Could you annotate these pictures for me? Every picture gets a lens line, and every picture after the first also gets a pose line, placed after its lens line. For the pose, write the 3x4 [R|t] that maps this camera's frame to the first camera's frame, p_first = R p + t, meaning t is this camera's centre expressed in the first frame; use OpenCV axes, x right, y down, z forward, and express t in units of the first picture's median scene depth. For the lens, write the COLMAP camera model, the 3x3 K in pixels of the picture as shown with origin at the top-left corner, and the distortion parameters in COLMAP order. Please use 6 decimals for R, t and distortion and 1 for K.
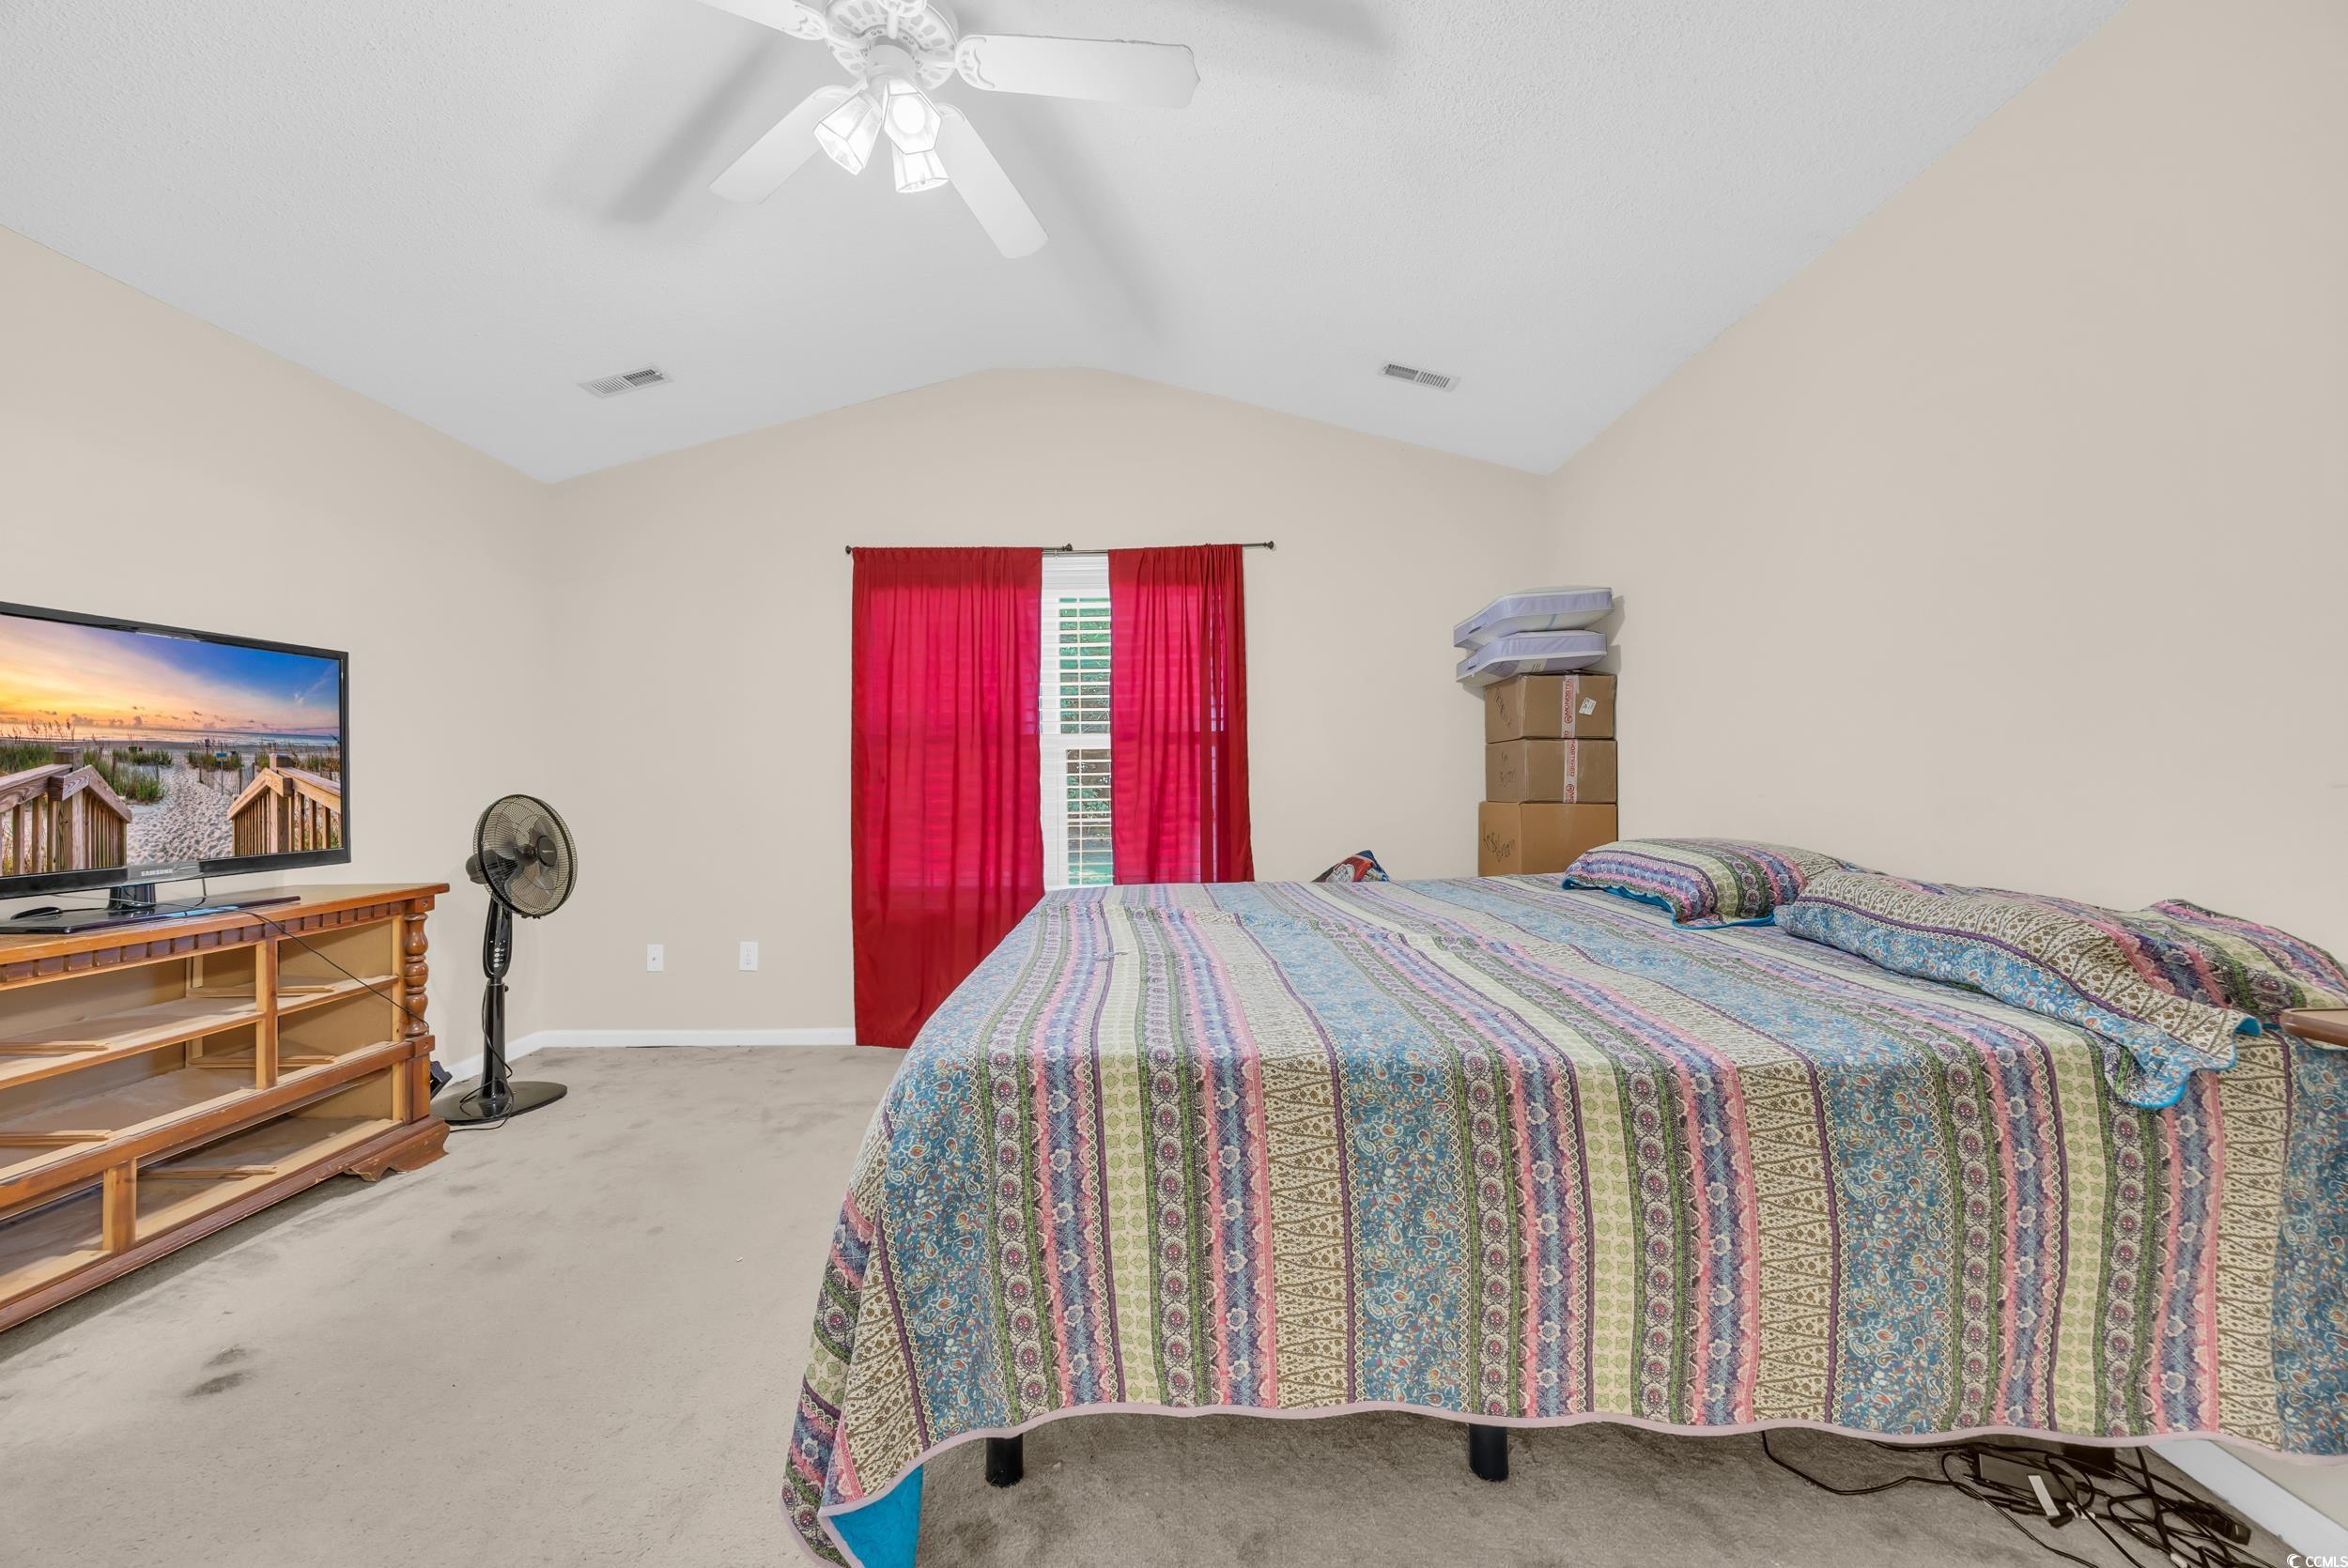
lens RADIAL K [[908.8, 0, 1173.1], [0, 908.8, 770.3], [0, 0, 1]] dist [-0.002205, -0.000407]
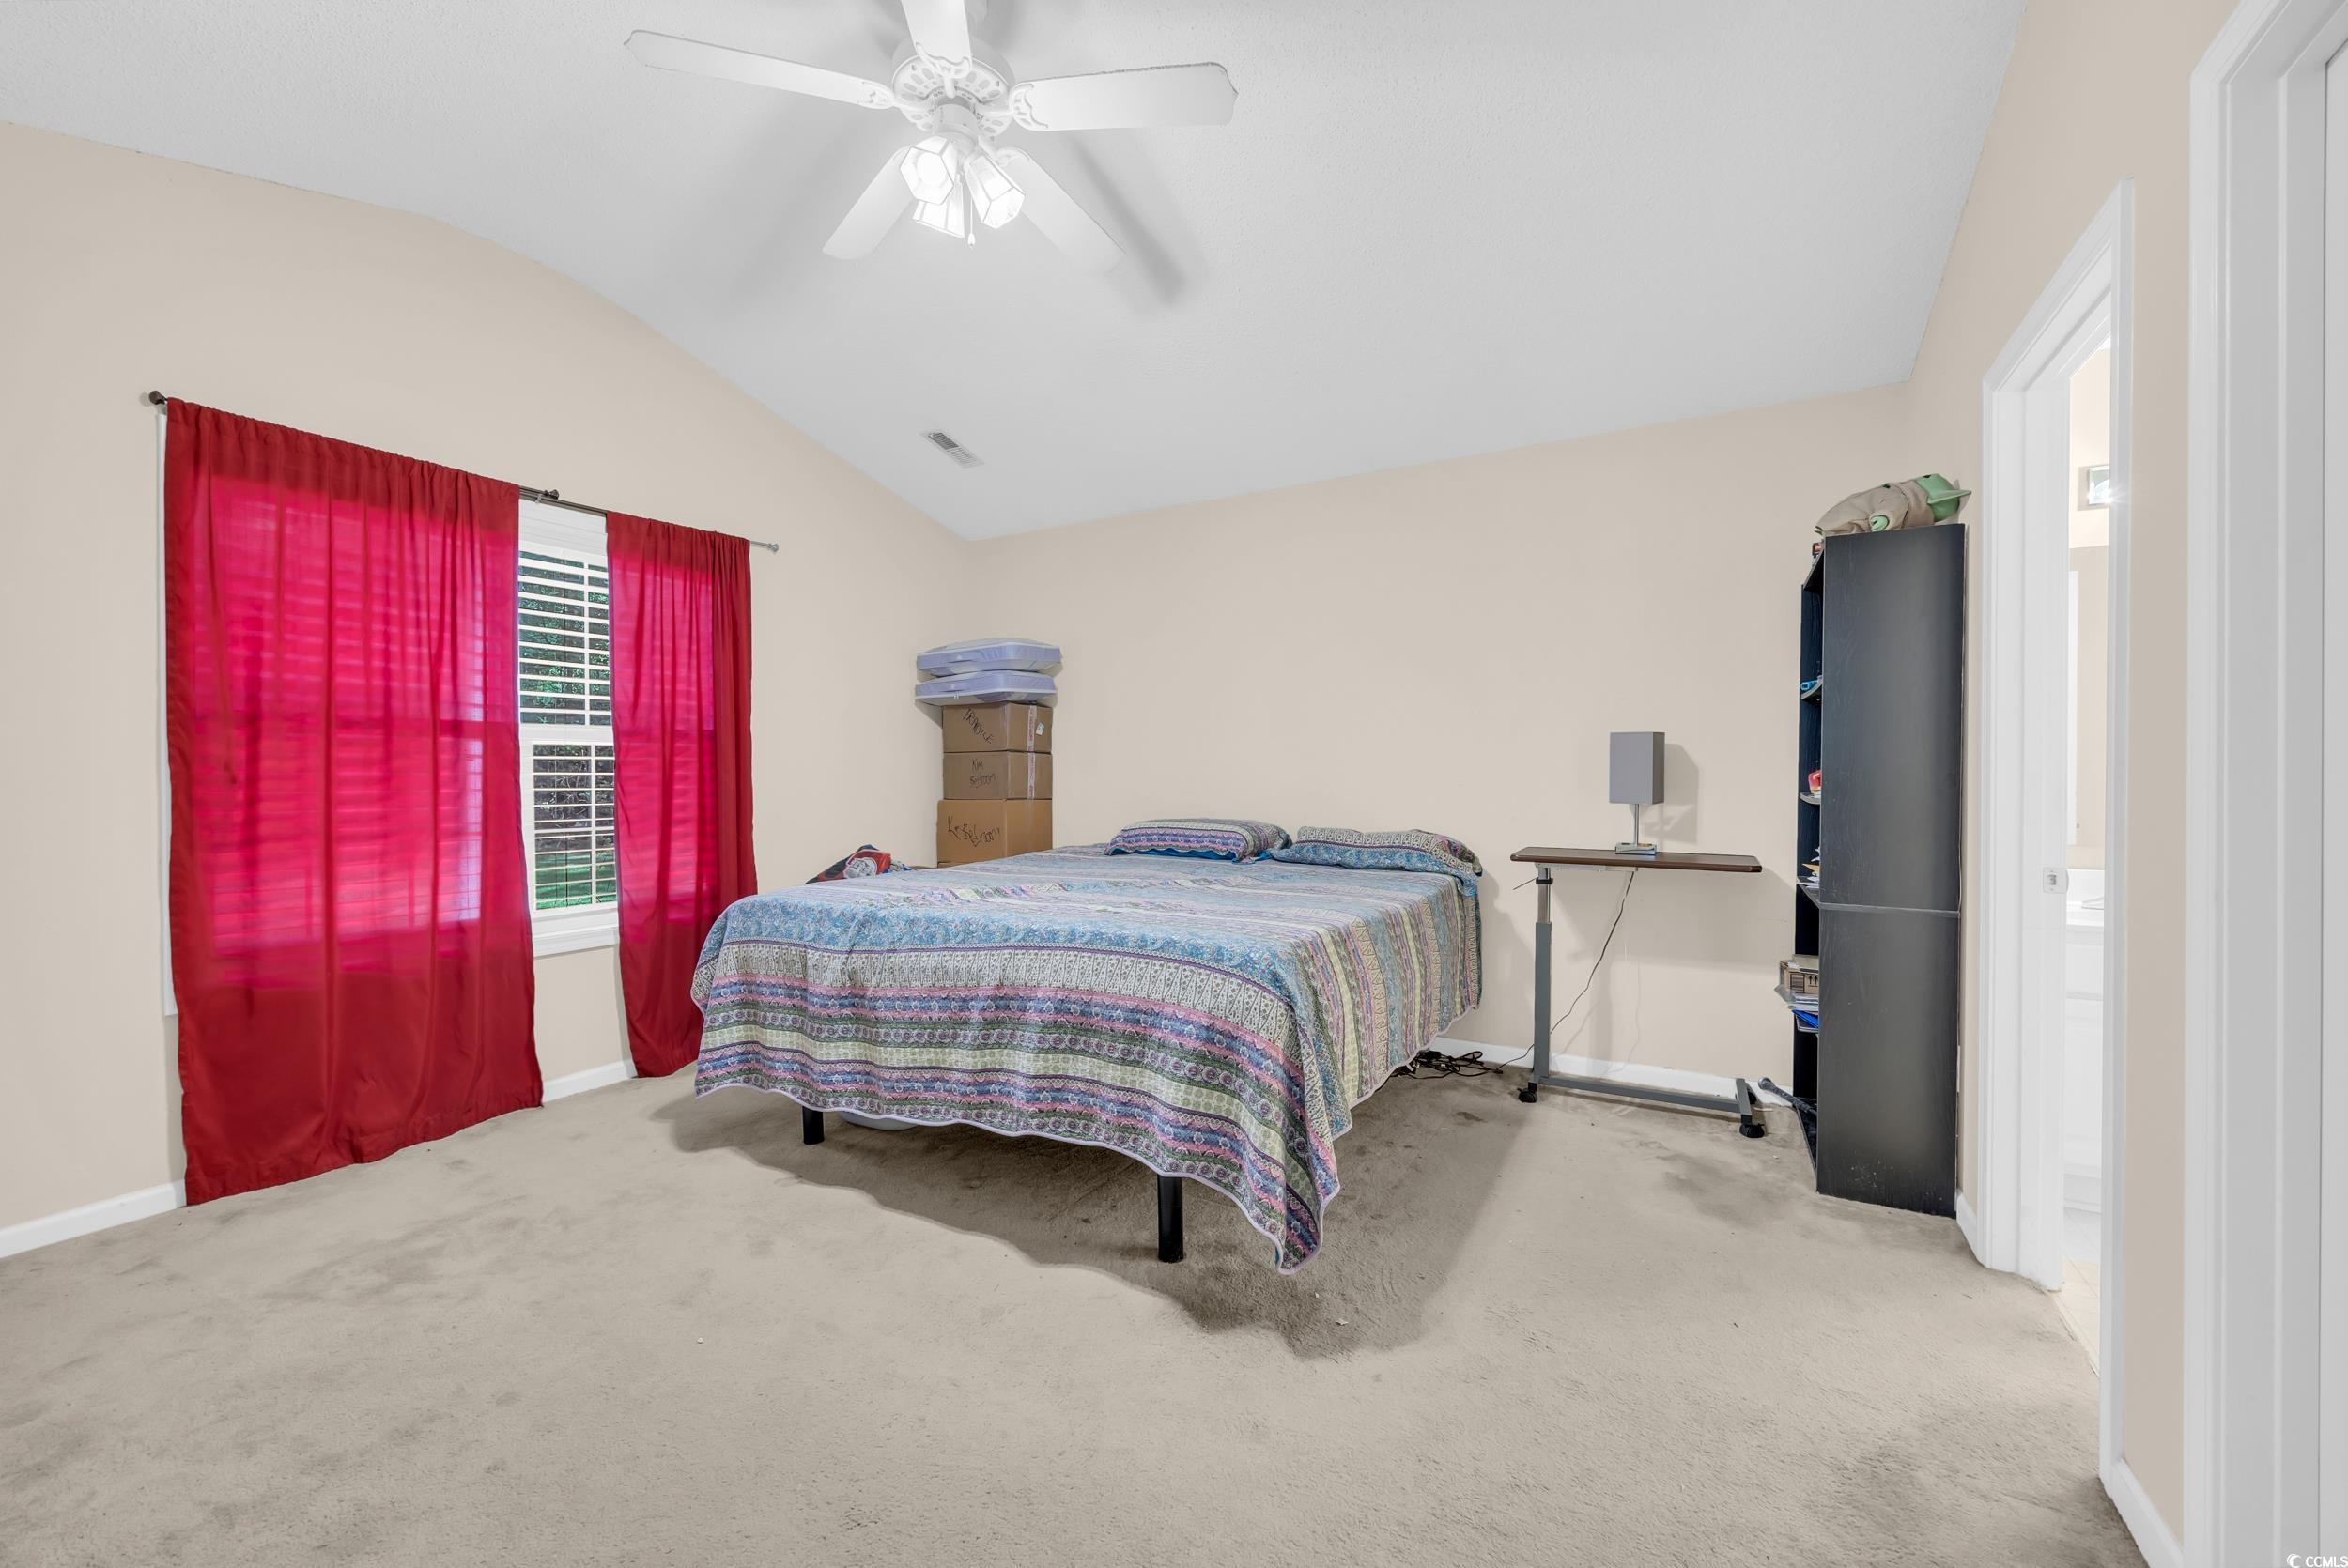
lens RADIAL K [[917.7, 0, 1174.0], [0, 917.7, 784.0], [0, 0, 1]] dist [0.002393, 0.000343]
pose [[0.508426, 0.002139, 0.861103, -0.575856], [-0.009032, 0.999955, 0.002850, 0.006479], [-0.861058, -0.009227, 0.508423, 0.108705]]
